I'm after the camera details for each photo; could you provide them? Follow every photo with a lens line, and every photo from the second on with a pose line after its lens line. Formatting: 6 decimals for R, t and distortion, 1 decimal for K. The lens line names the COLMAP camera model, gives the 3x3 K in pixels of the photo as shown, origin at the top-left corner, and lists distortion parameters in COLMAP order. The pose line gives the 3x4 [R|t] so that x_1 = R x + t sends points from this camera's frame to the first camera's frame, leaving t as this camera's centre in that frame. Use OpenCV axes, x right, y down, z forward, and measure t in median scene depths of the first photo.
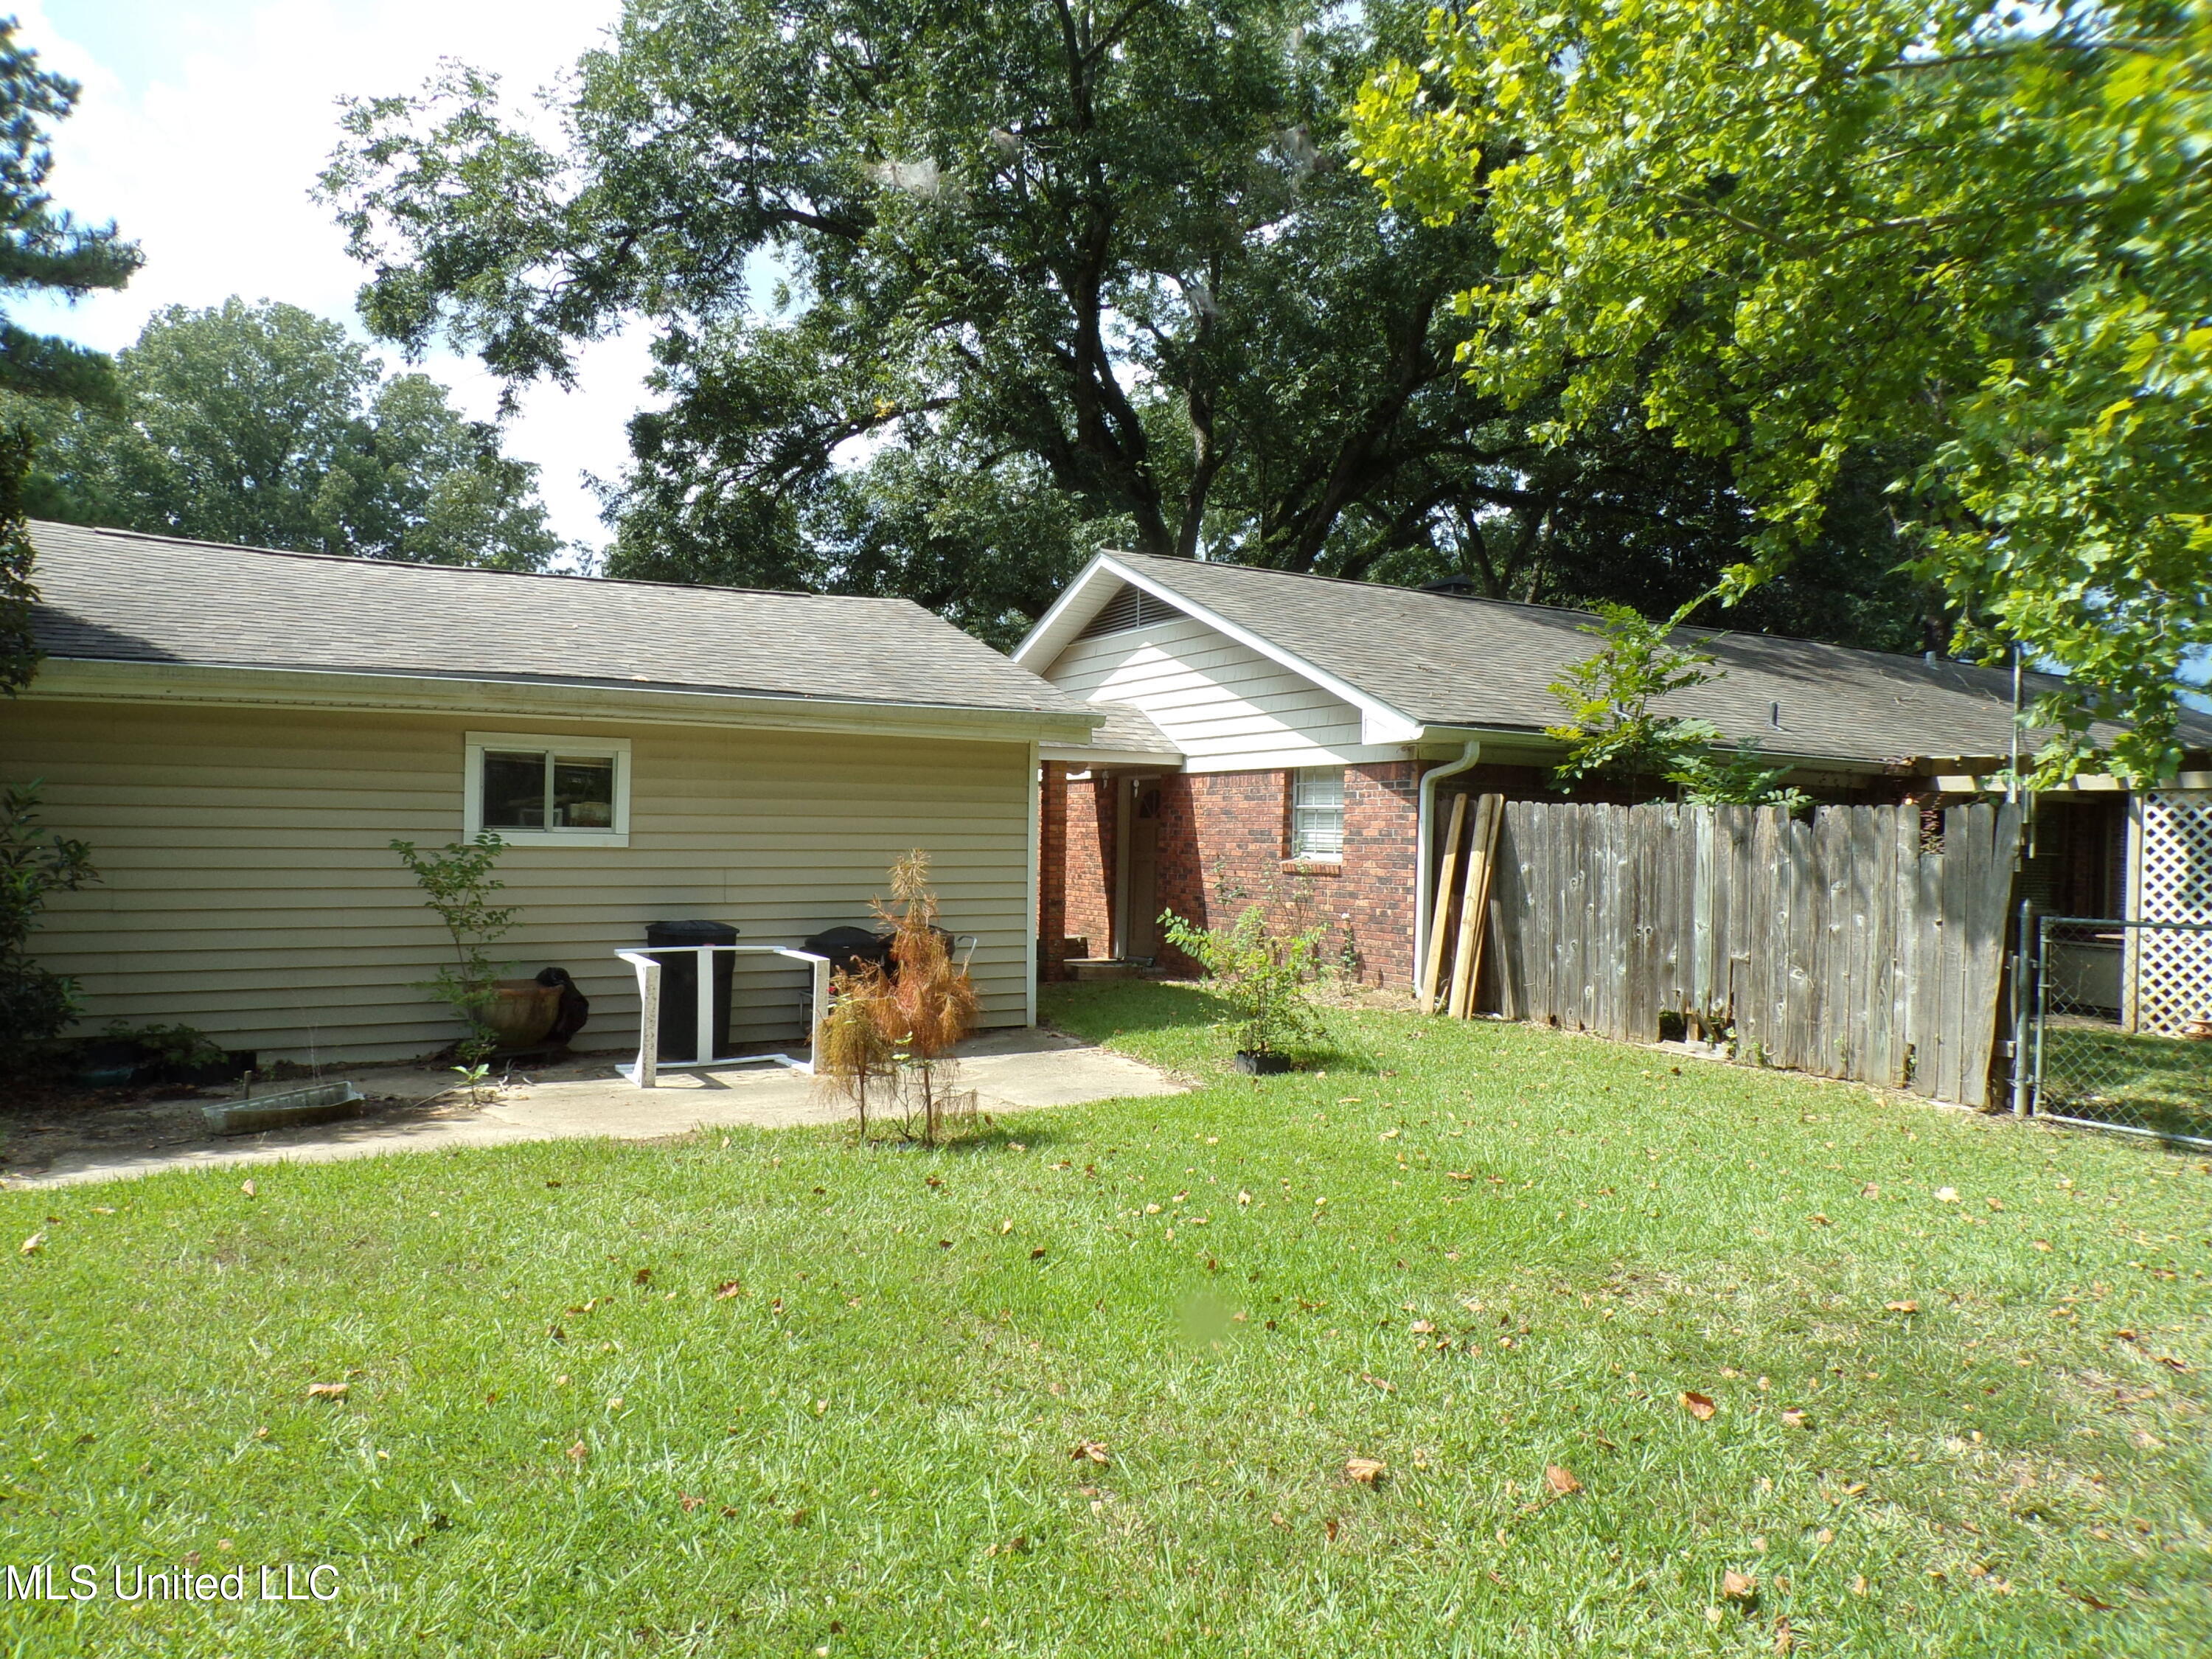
lens RADIAL K [[1474.1, 0, 1110.4], [0, 1474.1, 816.5], [0, 0, 1]] dist [-0.005432, 0.000686]
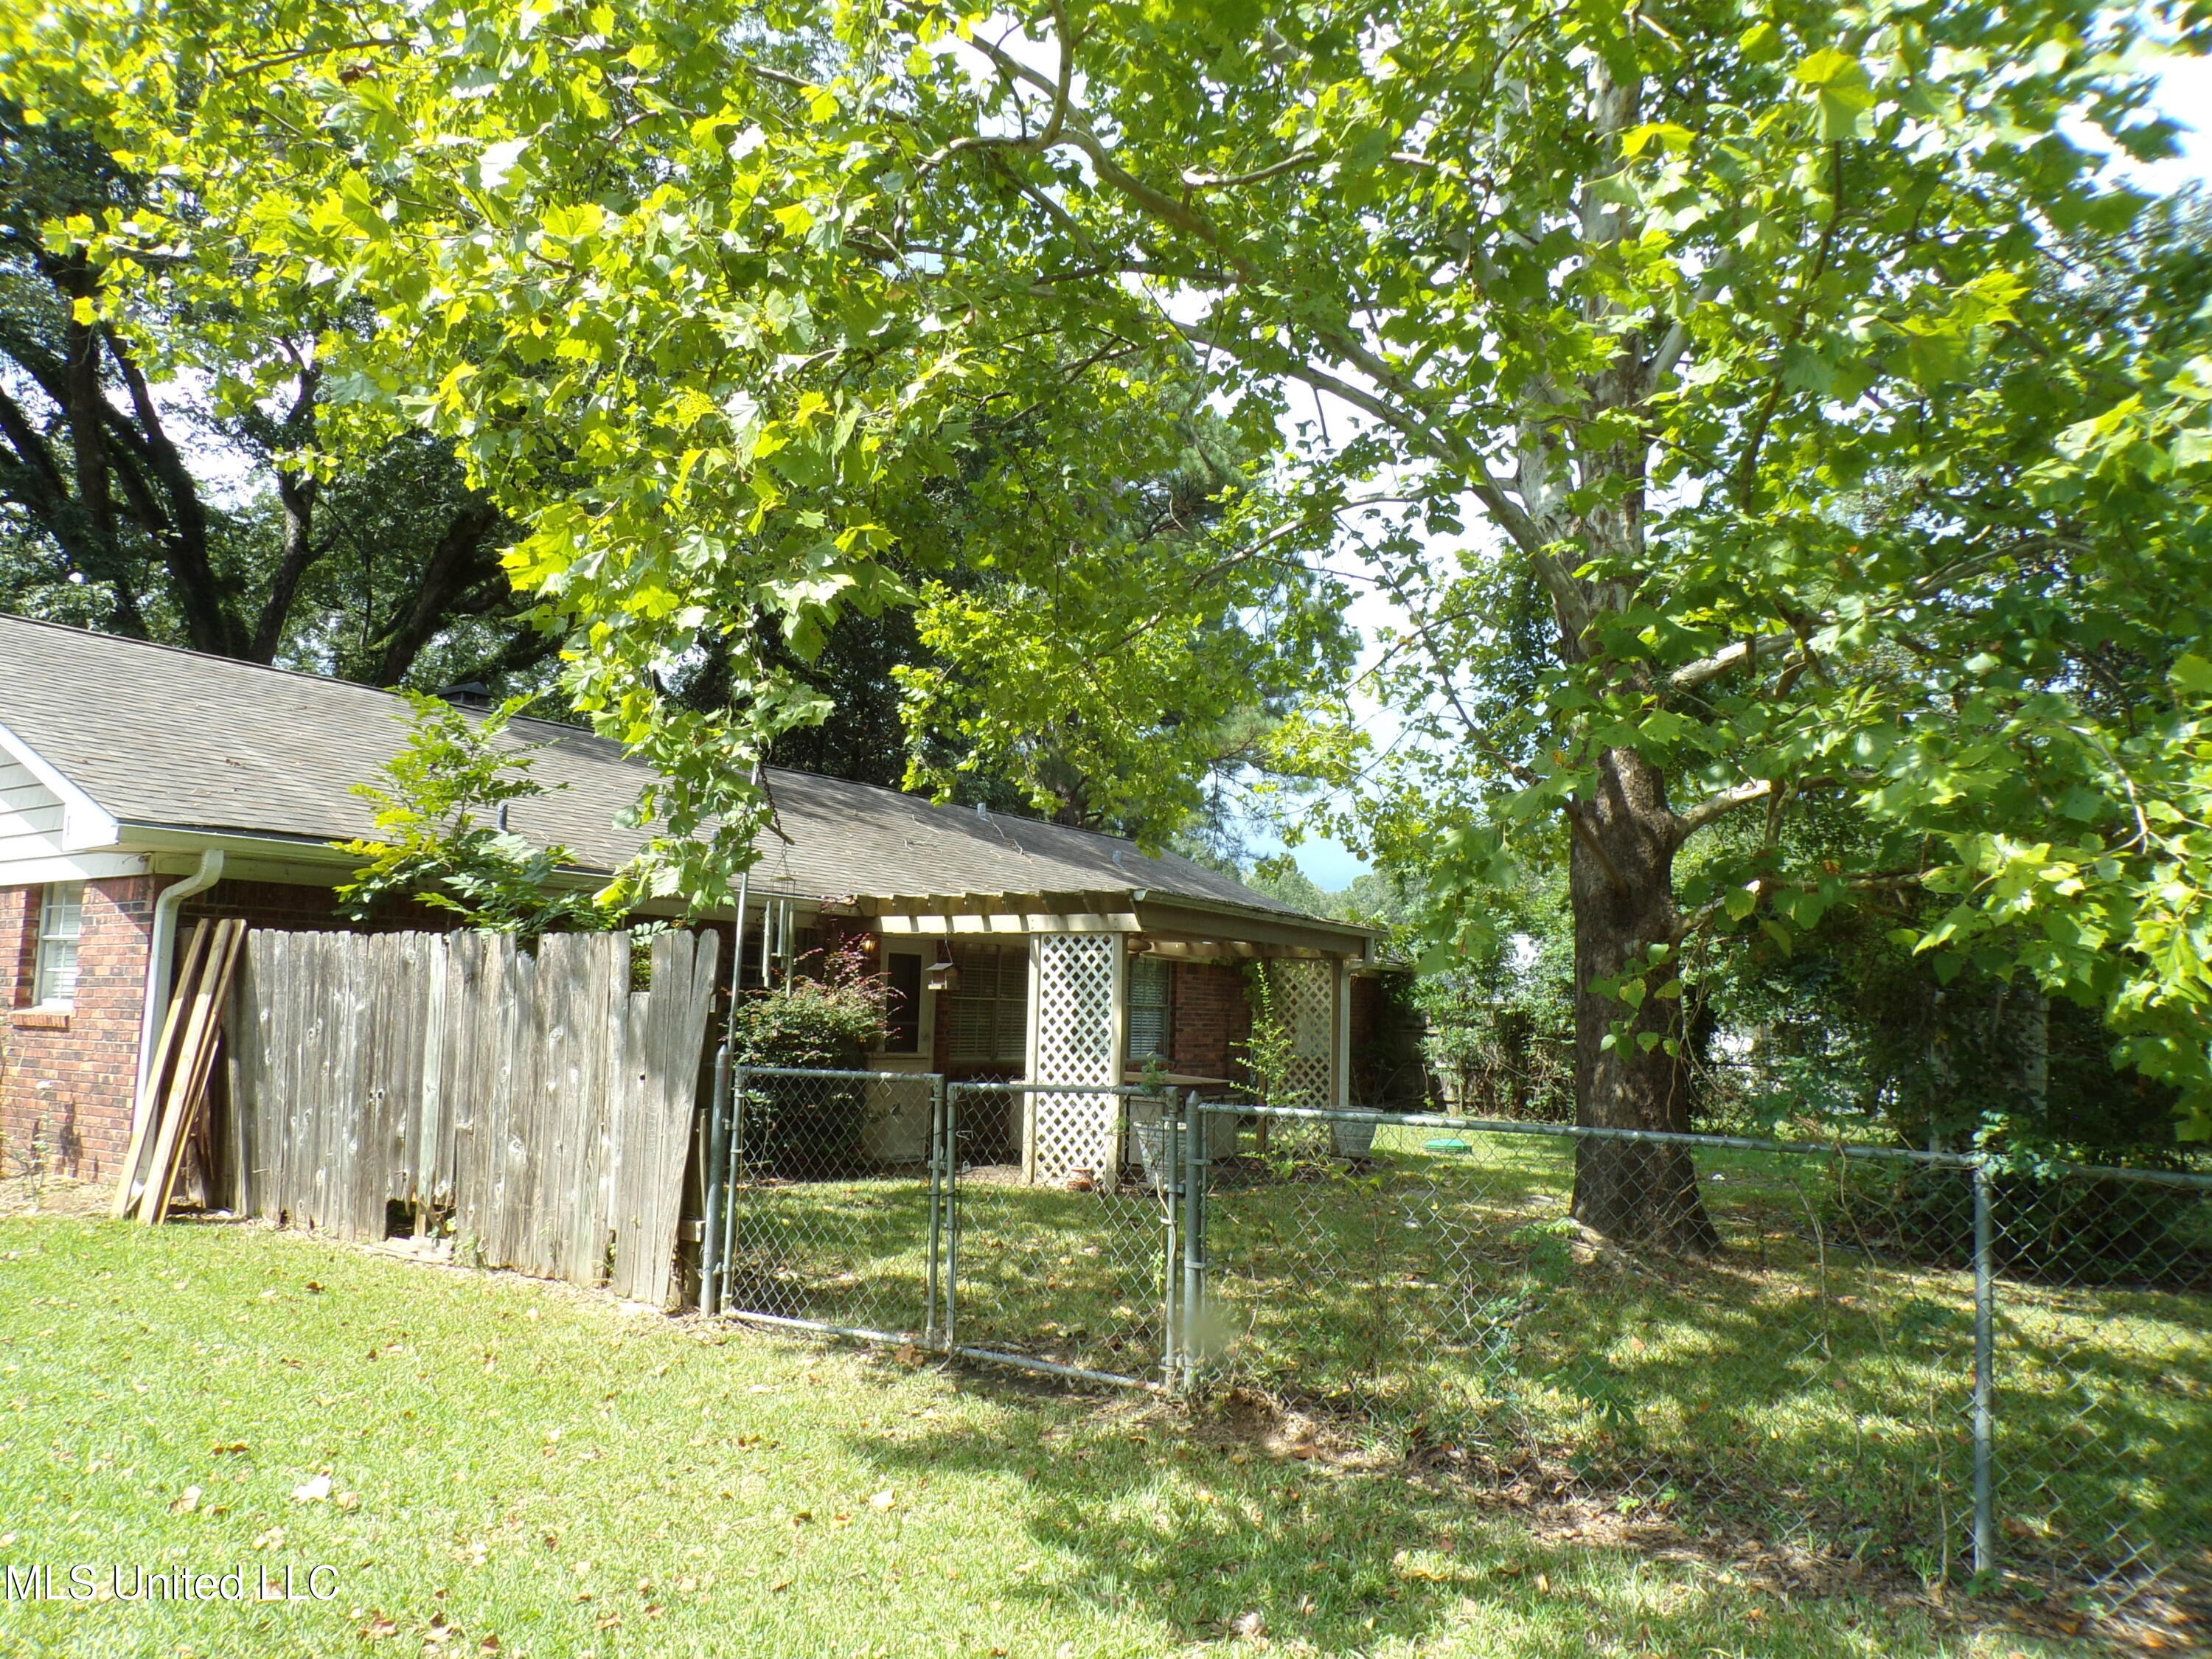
lens RADIAL K [[1474.1, 0, 1105.4], [0, 1474.1, 845.6], [0, 0, 1]] dist [-0.005432, 0.000686]
pose [[0.888427, 0.045118, 0.456796, 0.312514], [-0.005322, 0.996103, -0.088035, 0.011725], [-0.458988, 0.075781, 0.885205, 0.116014]]
